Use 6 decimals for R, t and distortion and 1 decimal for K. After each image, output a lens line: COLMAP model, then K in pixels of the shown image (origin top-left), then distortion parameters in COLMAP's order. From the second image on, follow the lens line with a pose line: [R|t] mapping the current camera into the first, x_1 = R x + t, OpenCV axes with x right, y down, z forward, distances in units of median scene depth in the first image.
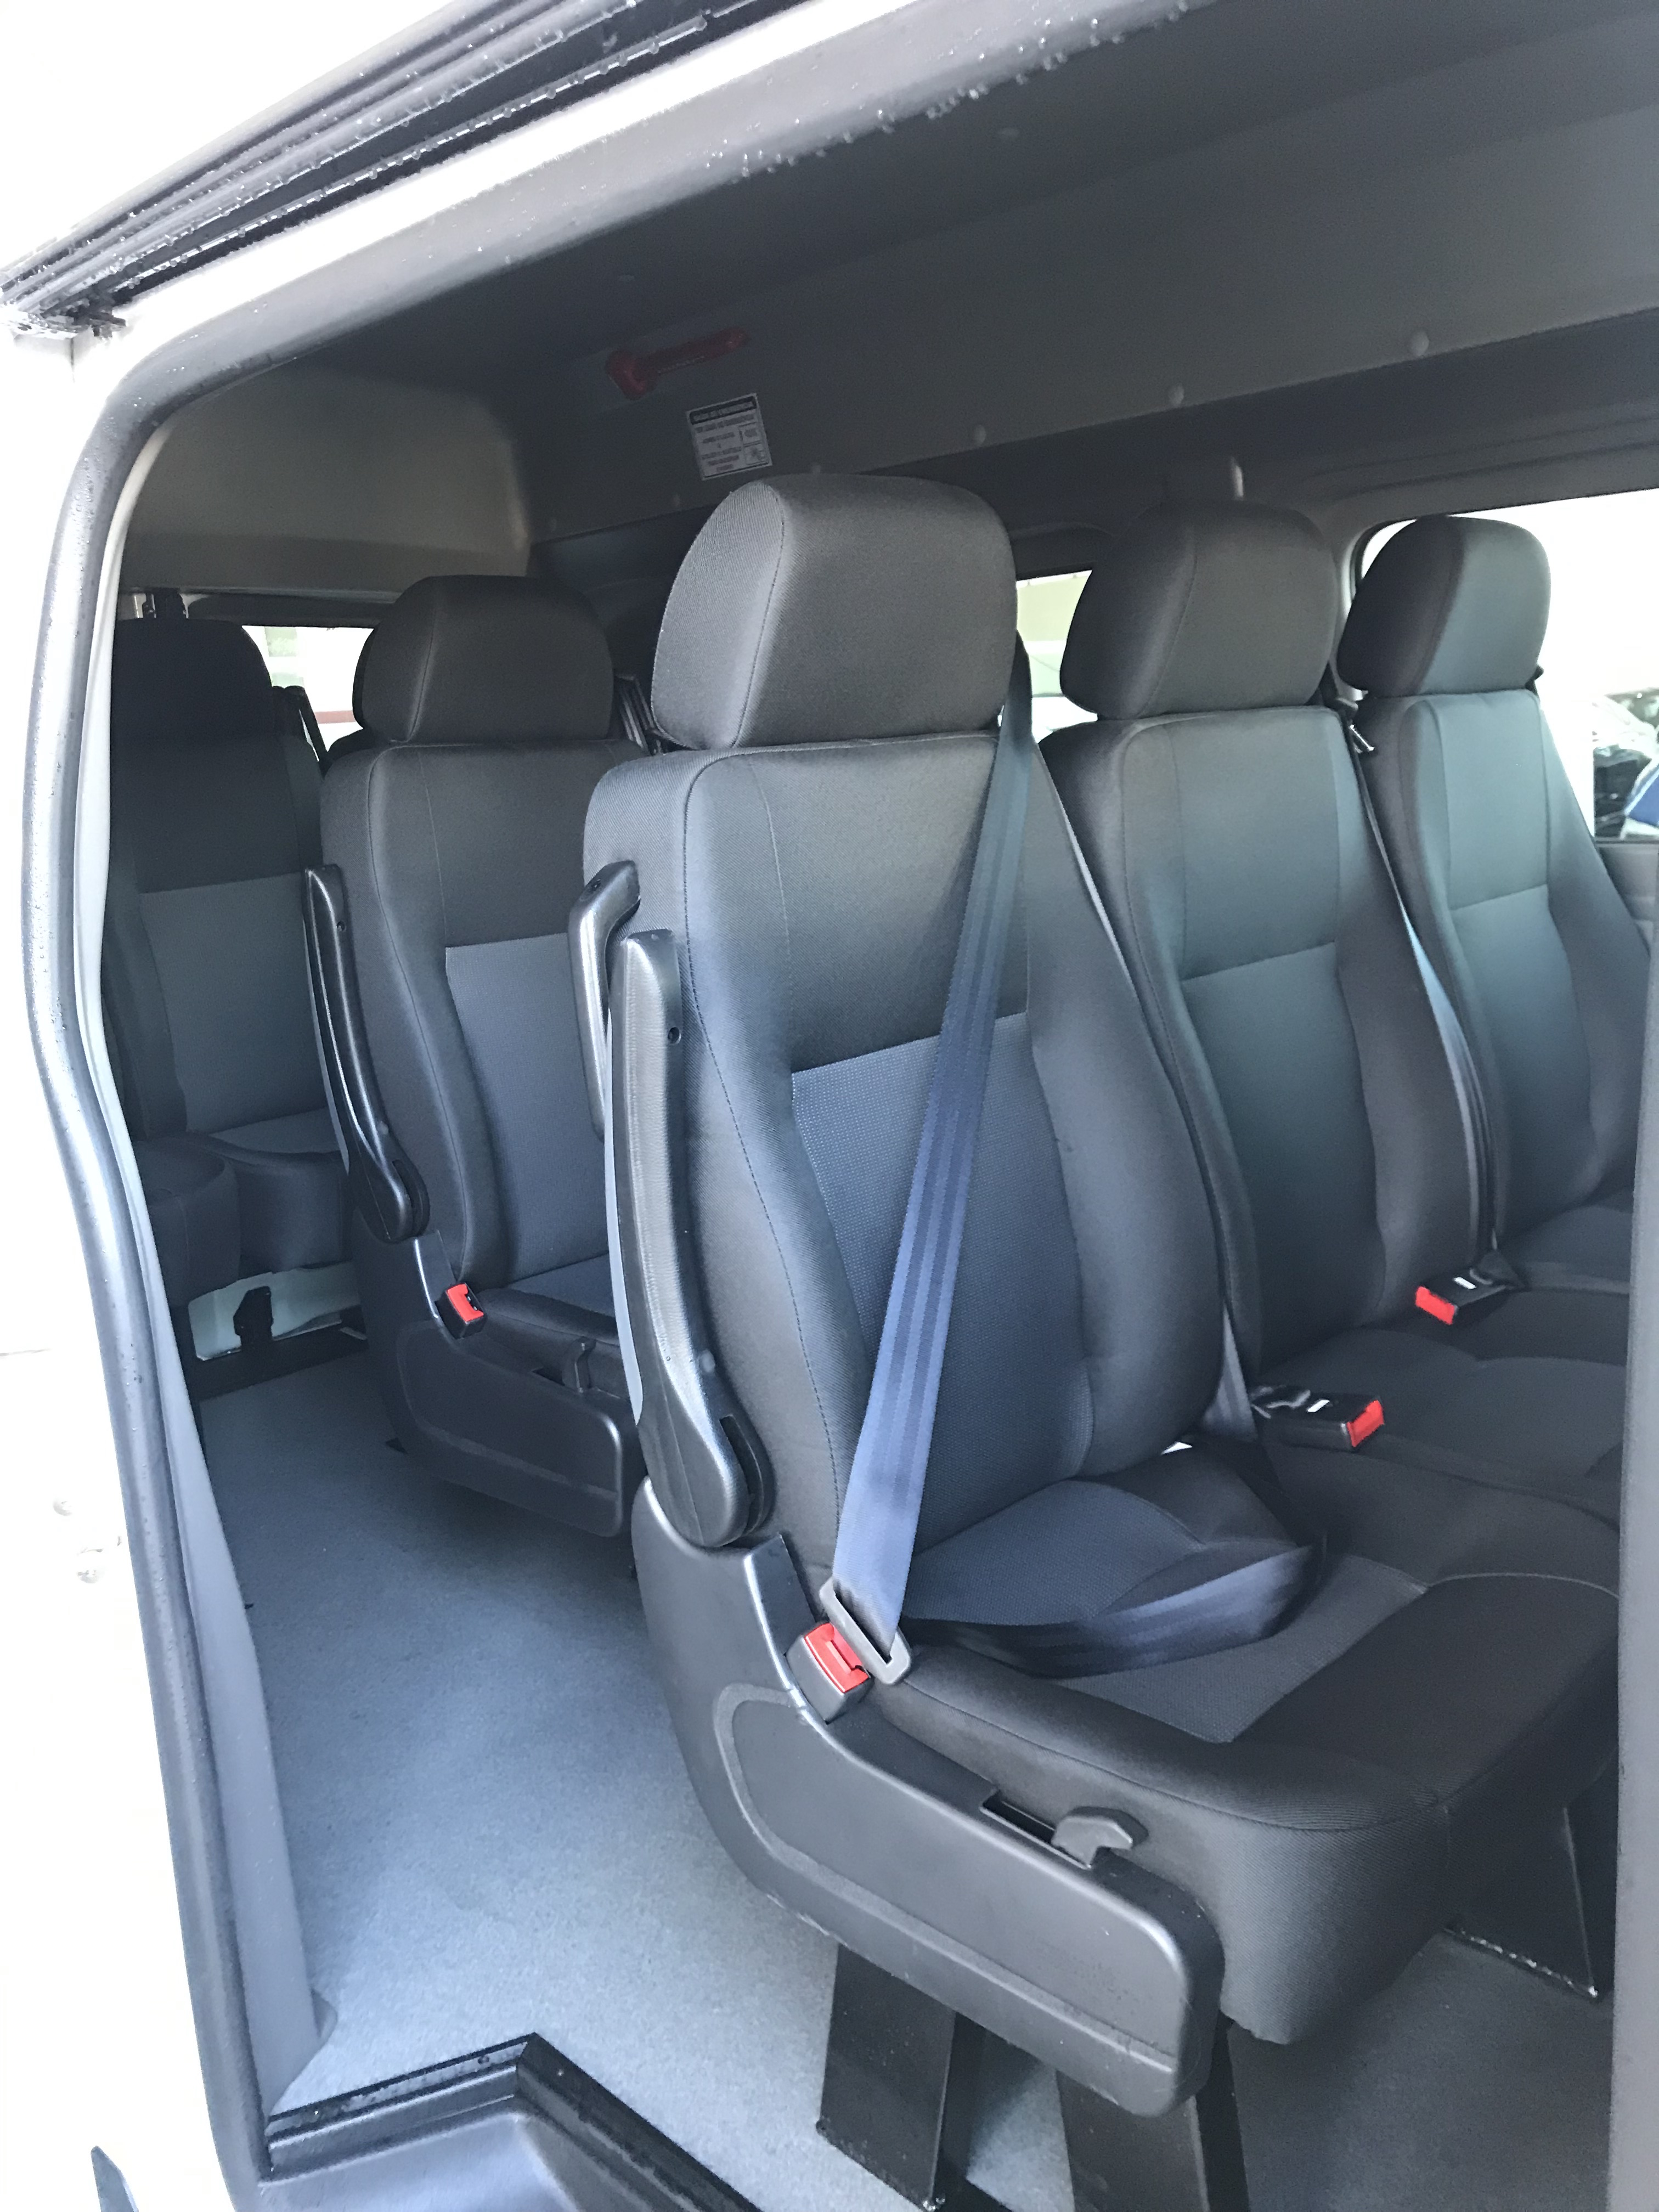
lens RADIAL K [[1794.8, 0, 829.5], [0, 1794.8, 1106.0], [0, 0, 1]] dist [0.017180, -0.035625]
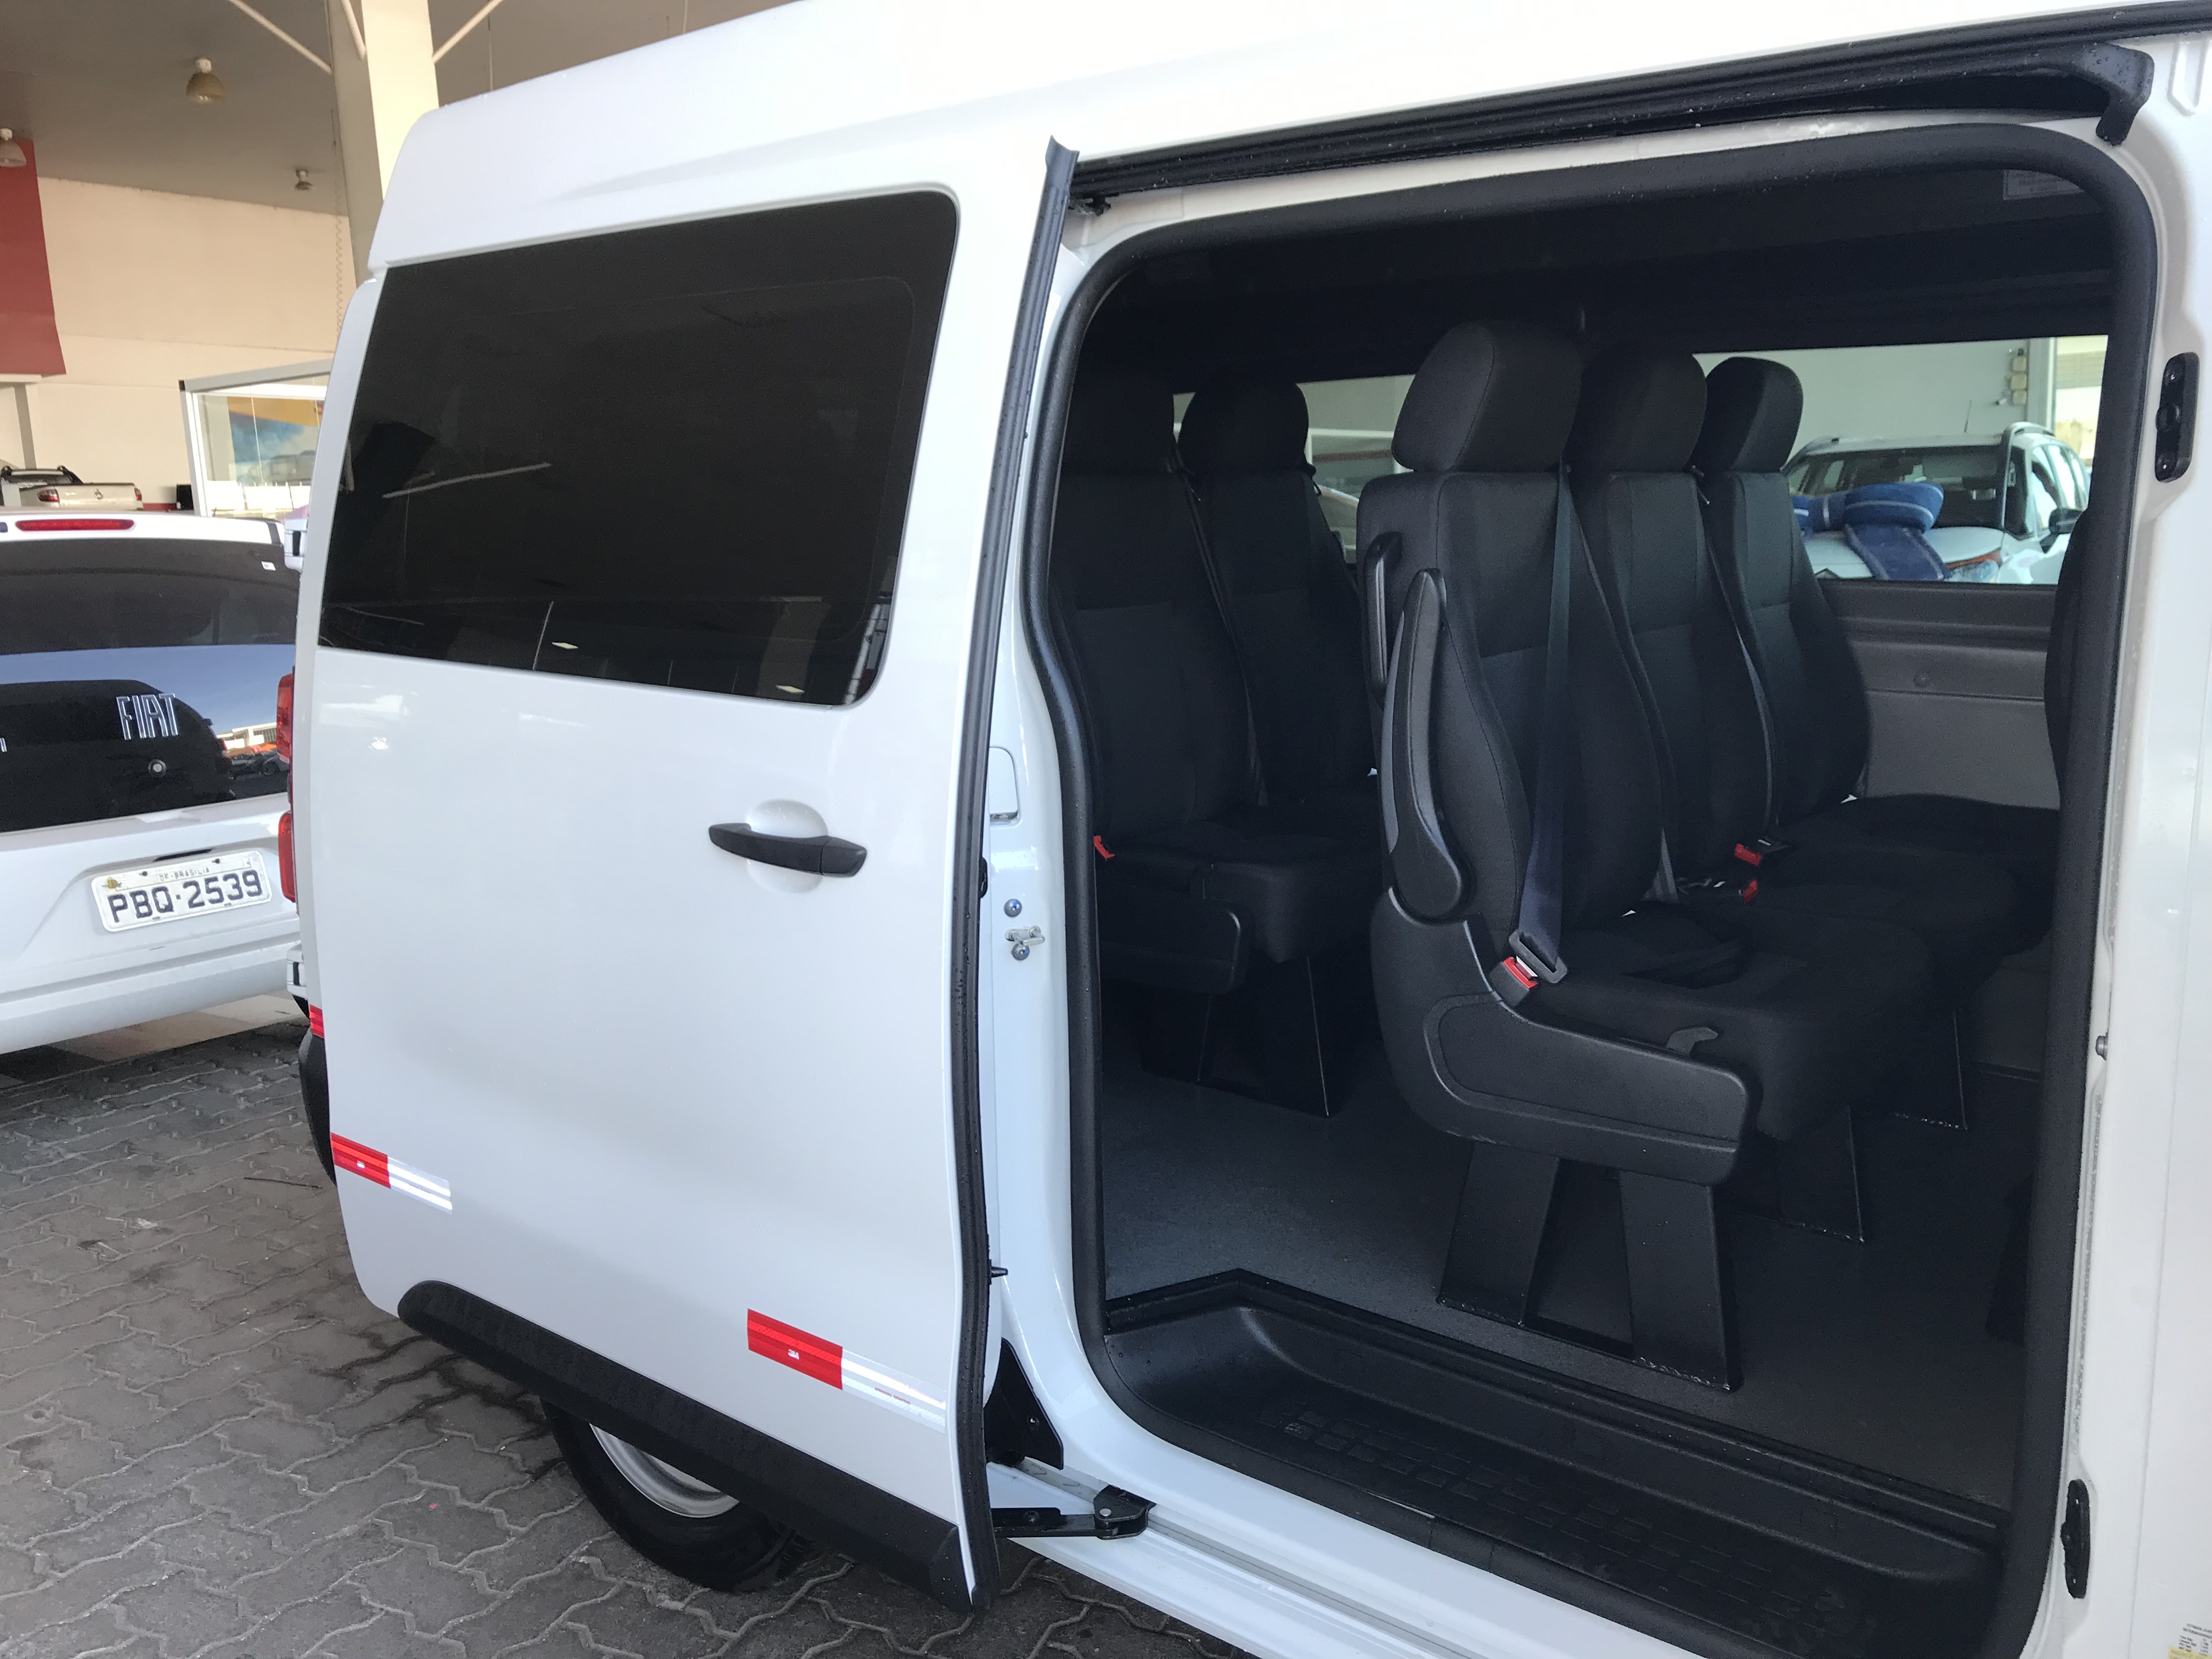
lens RADIAL K [[1752.4, 0, 1106.0], [0, 1752.4, 829.5], [0, 0, 1]] dist [0.003343, 0.011488]
pose [[0.992040, 0.029712, 0.122368, -0.590398], [-0.027147, 0.999376, -0.022576, 0.199703], [-0.122962, 0.019075, 0.992228, -0.657619]]
